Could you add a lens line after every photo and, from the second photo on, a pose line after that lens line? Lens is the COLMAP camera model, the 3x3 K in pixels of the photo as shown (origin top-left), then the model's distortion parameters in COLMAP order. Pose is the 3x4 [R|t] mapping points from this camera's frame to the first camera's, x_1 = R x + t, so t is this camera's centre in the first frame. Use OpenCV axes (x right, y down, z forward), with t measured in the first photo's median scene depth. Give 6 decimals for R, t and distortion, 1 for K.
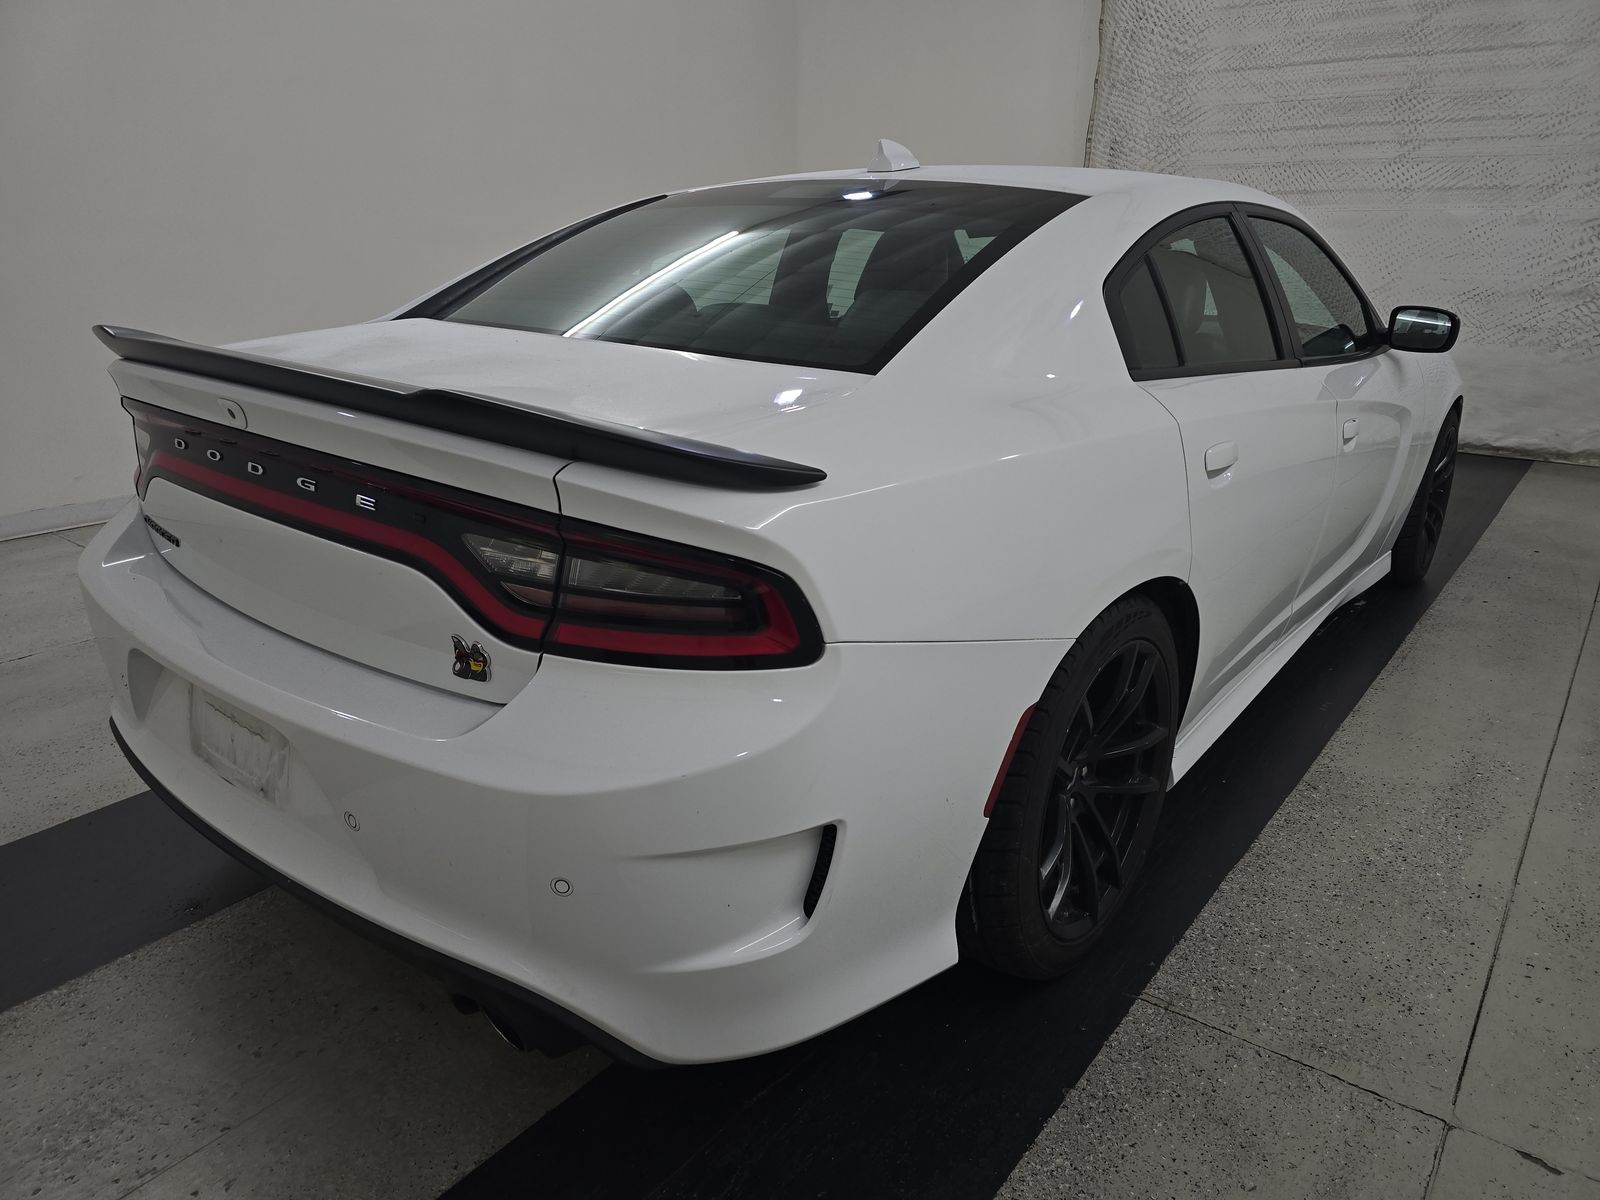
lens RADIAL K [[1070.2, 0, 810.3], [0, 1070.2, 590.8], [0, 0, 1]] dist [0.045247, -0.045409]
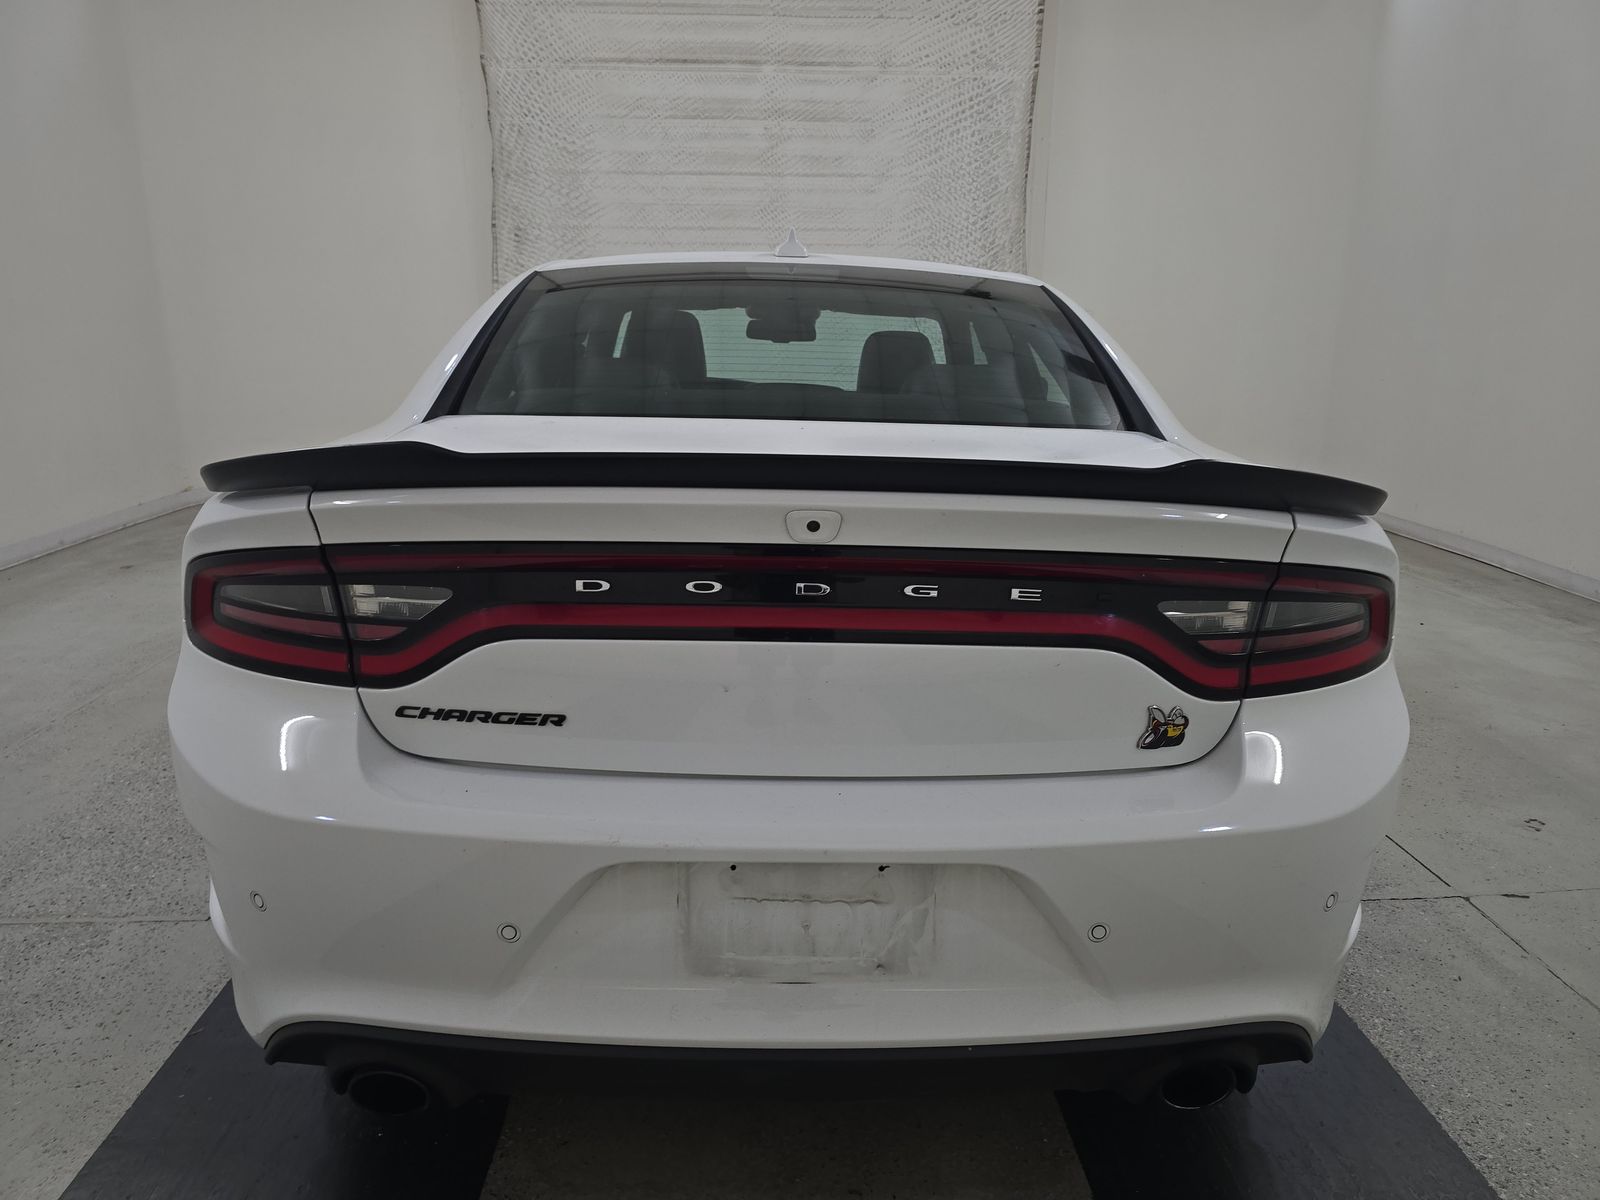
lens RADIAL K [[1070.2, 0, 810.3], [0, 1070.2, 590.8], [0, 0, 1]] dist [0.045247, -0.045409]
pose [[0.762704, -0.155189, 0.627853, -0.231312], [0.198903, 0.980019, 0.000611, -0.025028], [-0.615402, 0.124416, 0.778332, 0.079021]]
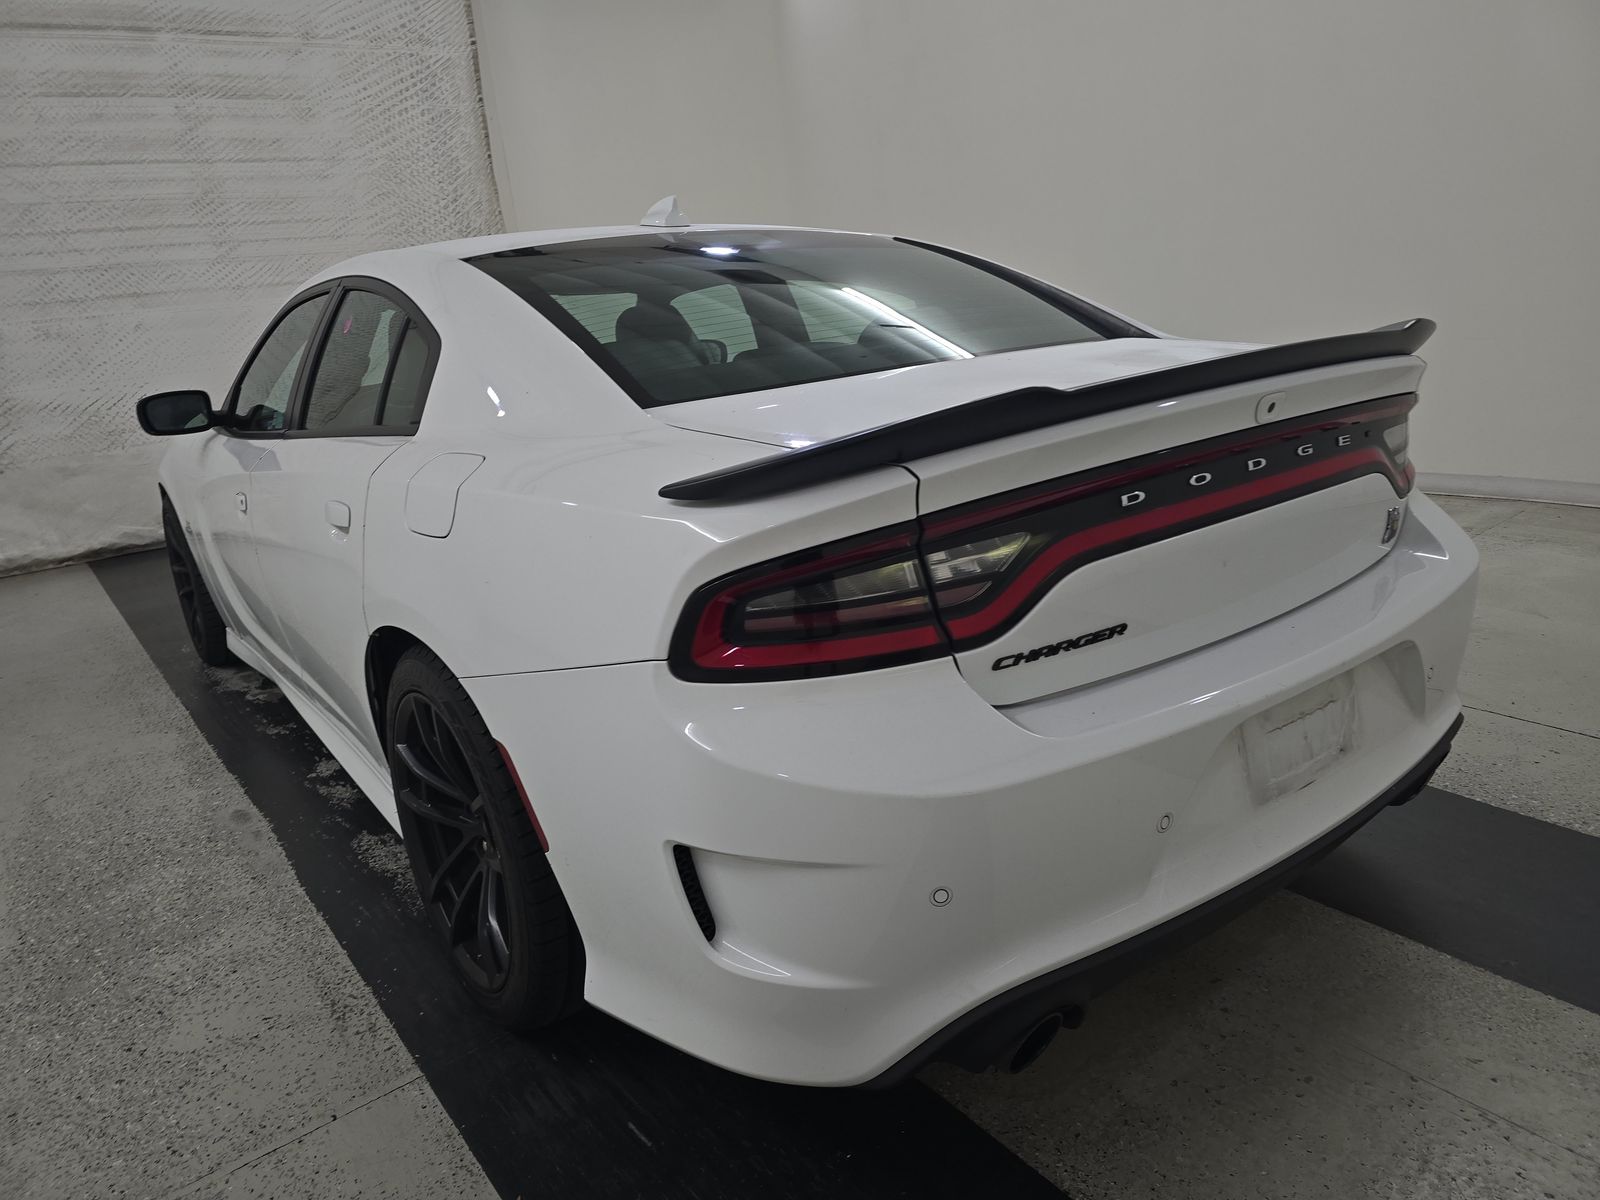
lens RADIAL K [[1070.2, 0, 810.3], [0, 1070.2, 590.8], [0, 0, 1]] dist [0.045247, -0.045409]
pose [[0.254478, -0.296579, 0.920479, -0.350968], [0.391341, 0.901982, 0.182428, -0.078421], [-0.884360, 0.313798, 0.345598, 0.235786]]
